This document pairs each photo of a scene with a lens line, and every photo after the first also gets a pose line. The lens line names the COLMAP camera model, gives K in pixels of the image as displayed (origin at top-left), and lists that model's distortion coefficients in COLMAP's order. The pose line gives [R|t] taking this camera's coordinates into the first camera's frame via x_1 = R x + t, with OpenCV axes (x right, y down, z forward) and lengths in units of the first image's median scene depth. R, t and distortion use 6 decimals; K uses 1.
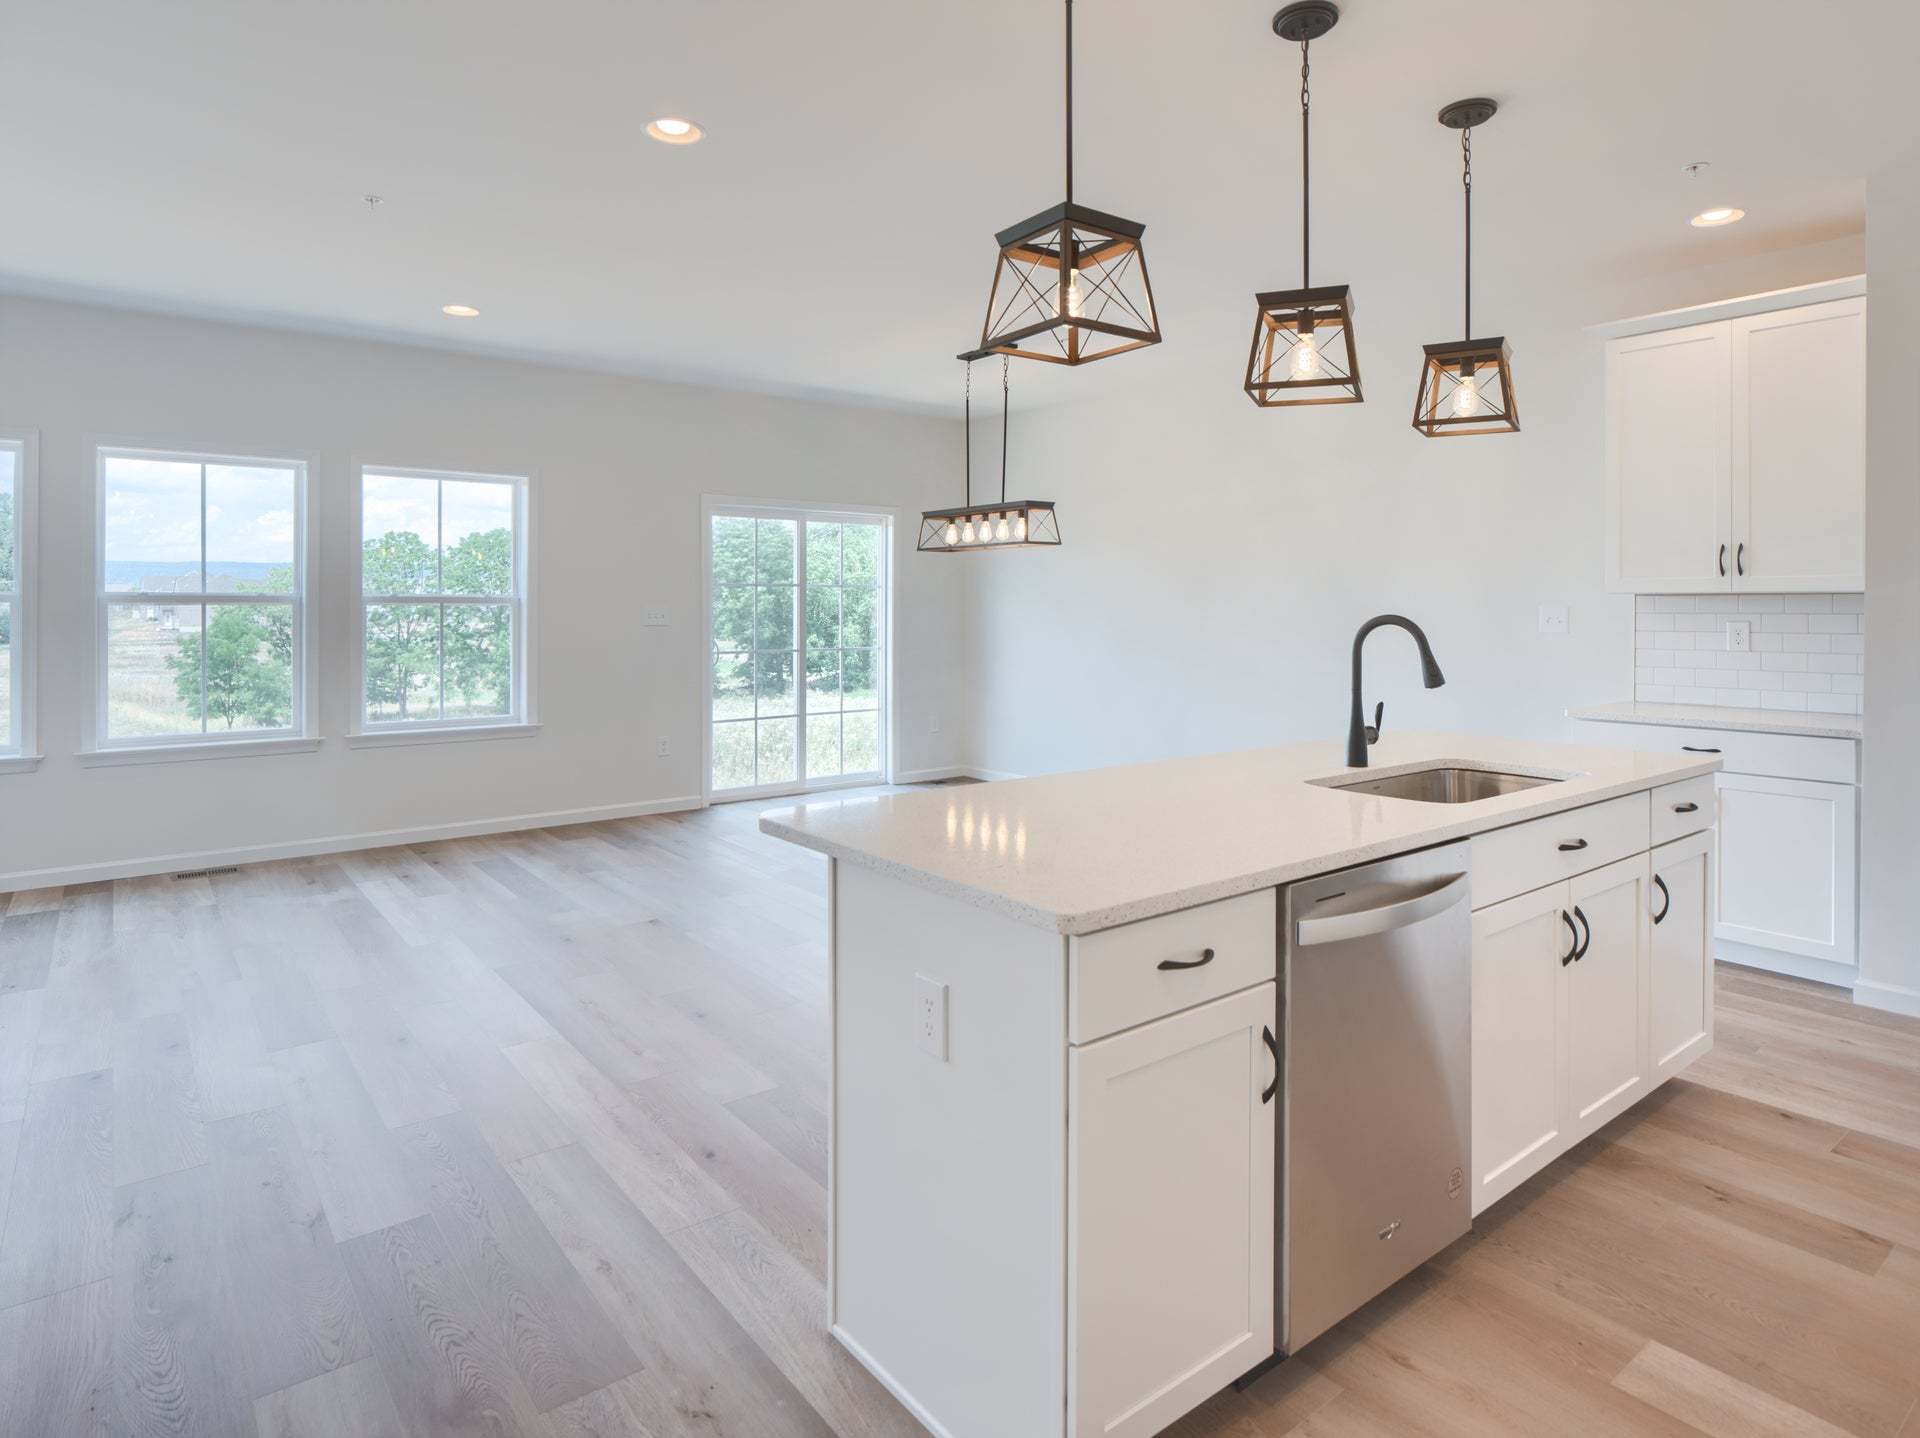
lens RADIAL K [[1074.4, 0, 947.4], [0, 1074.4, 615.2], [0, 0, 1]] dist [-0.007681, 0.001538]
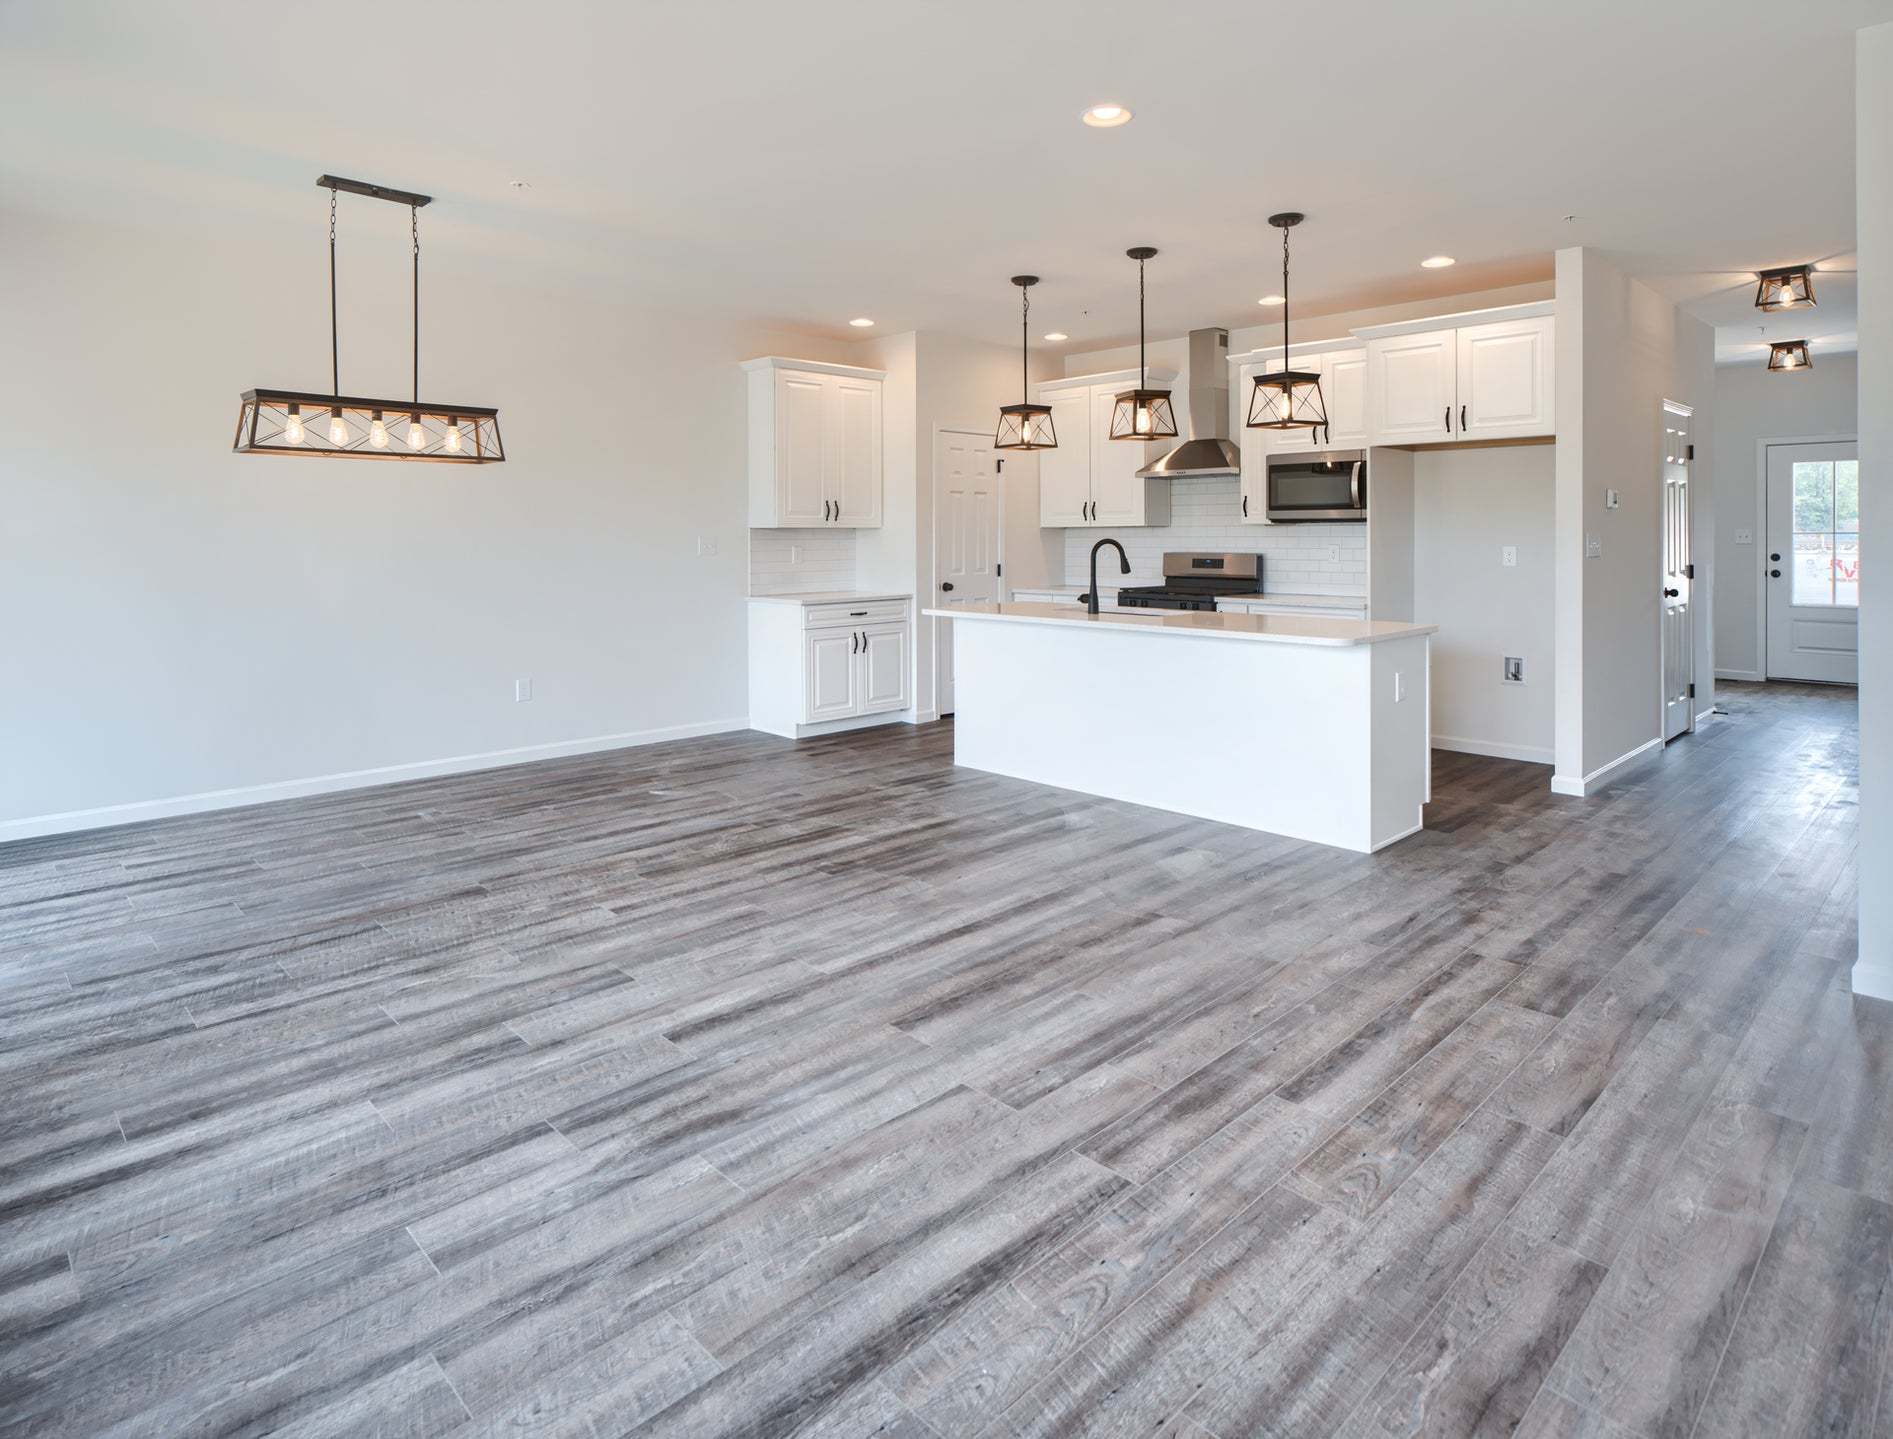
lens RADIAL K [[1068.9, 0, 929.4], [0, 1068.9, 549.0], [0, 0, 1]] dist [-0.011384, 0.002243]
pose [[-0.099084, -0.015803, 0.994954, -0.844183], [0.009987, 0.999808, 0.016875, -0.009242], [-0.995029, 0.011609, -0.098907, 0.802464]]
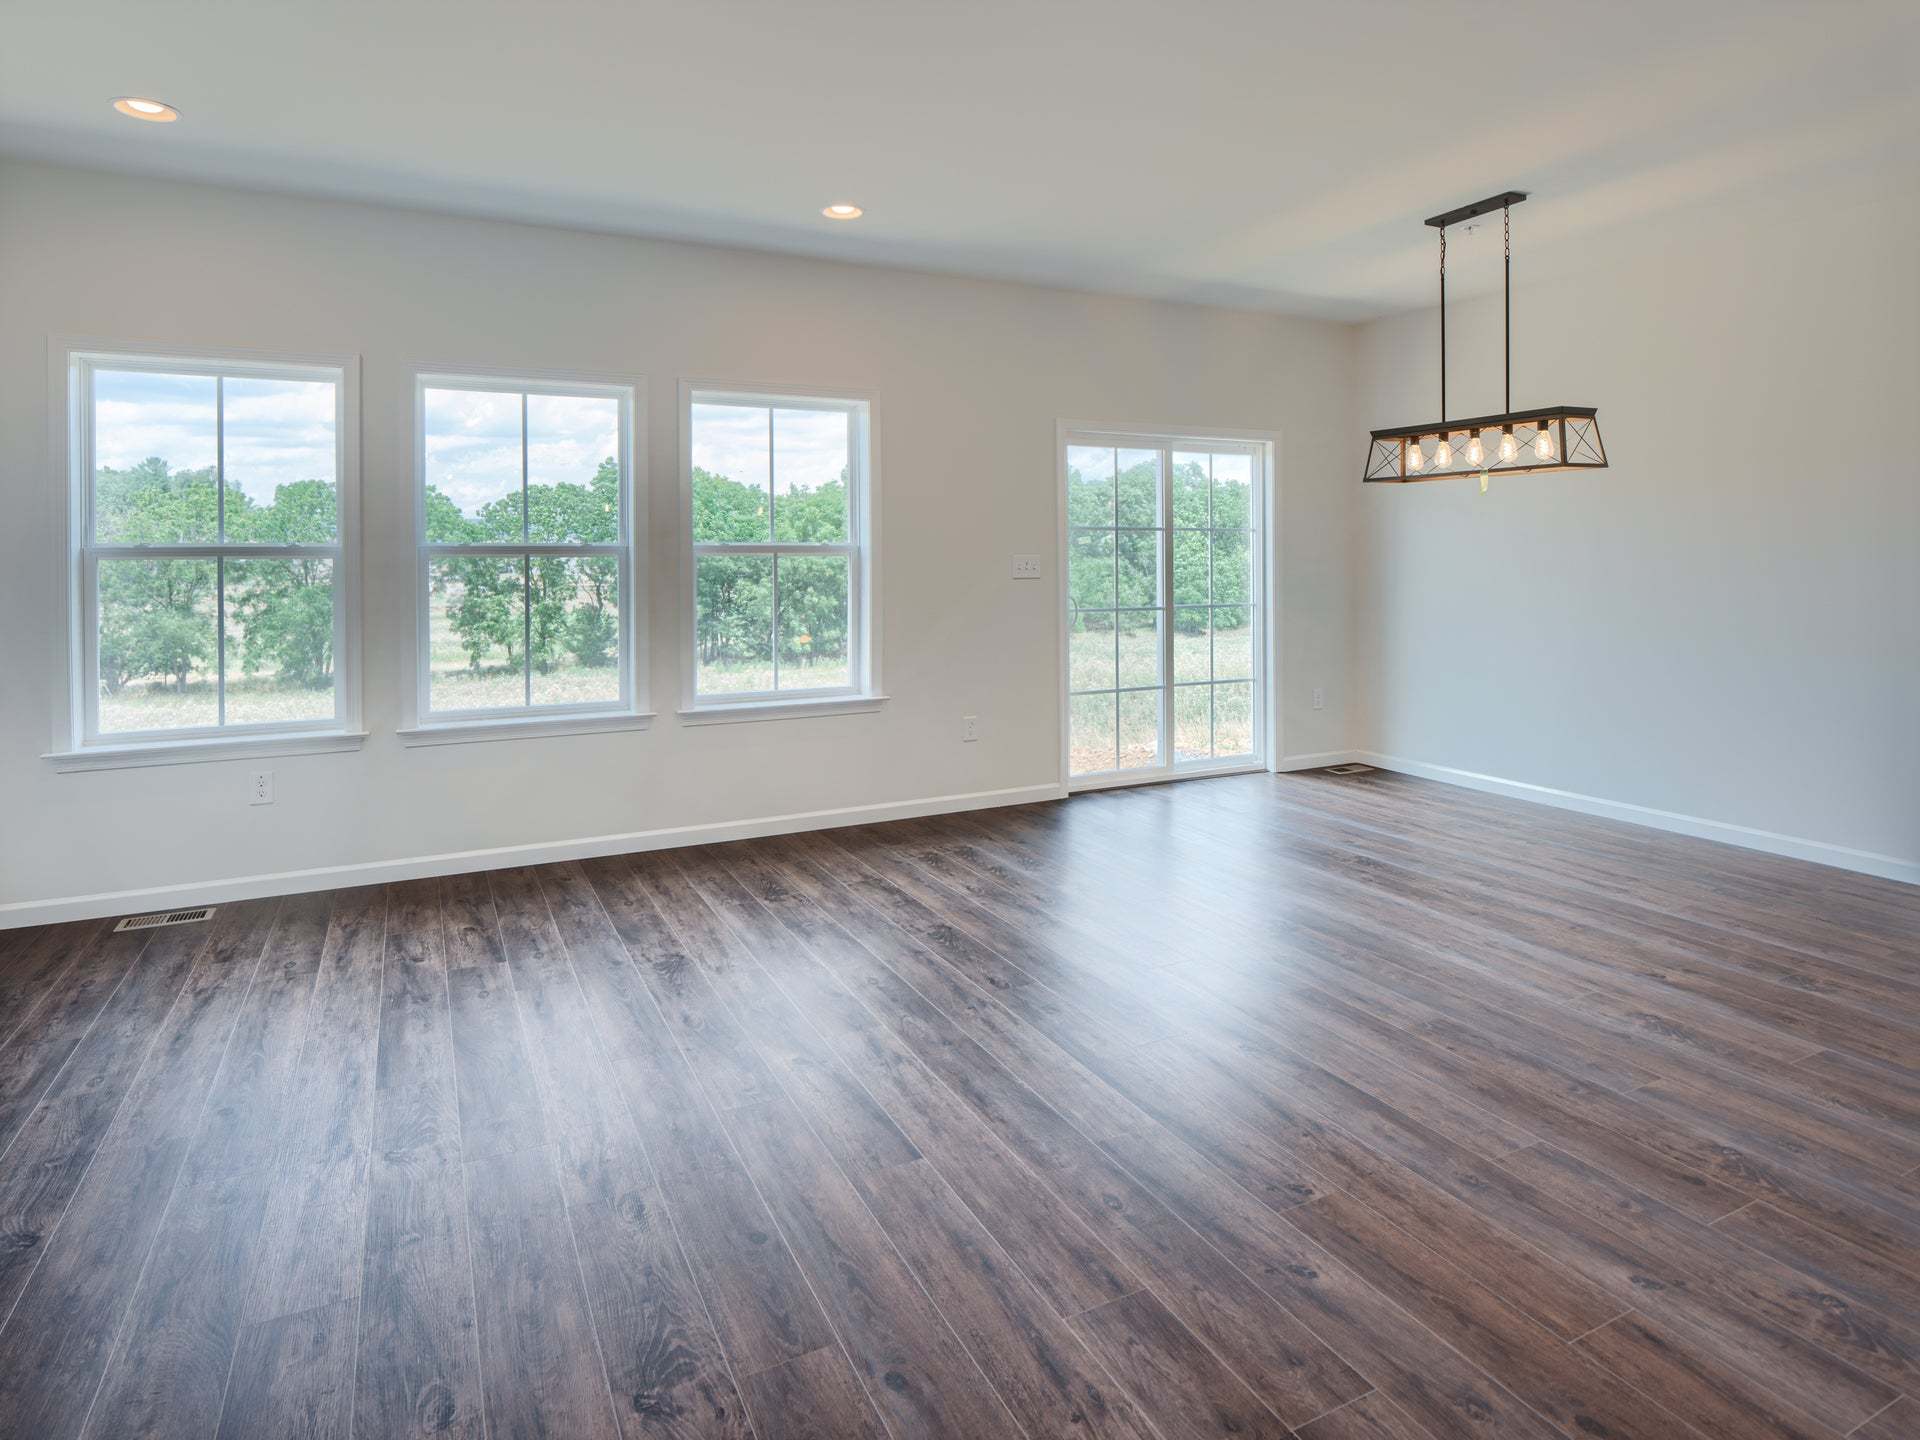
lens RADIAL K [[1074.4, 0, 951.4], [0, 1074.4, 564.6], [0, 0, 1]] dist [-0.007681, 0.001538]
pose [[0.981025, -0.004336, -0.193832, -0.203646], [0.004507, 0.999990, 0.000441, -0.002652], [0.193828, -0.001306, 0.981035, 0.233786]]
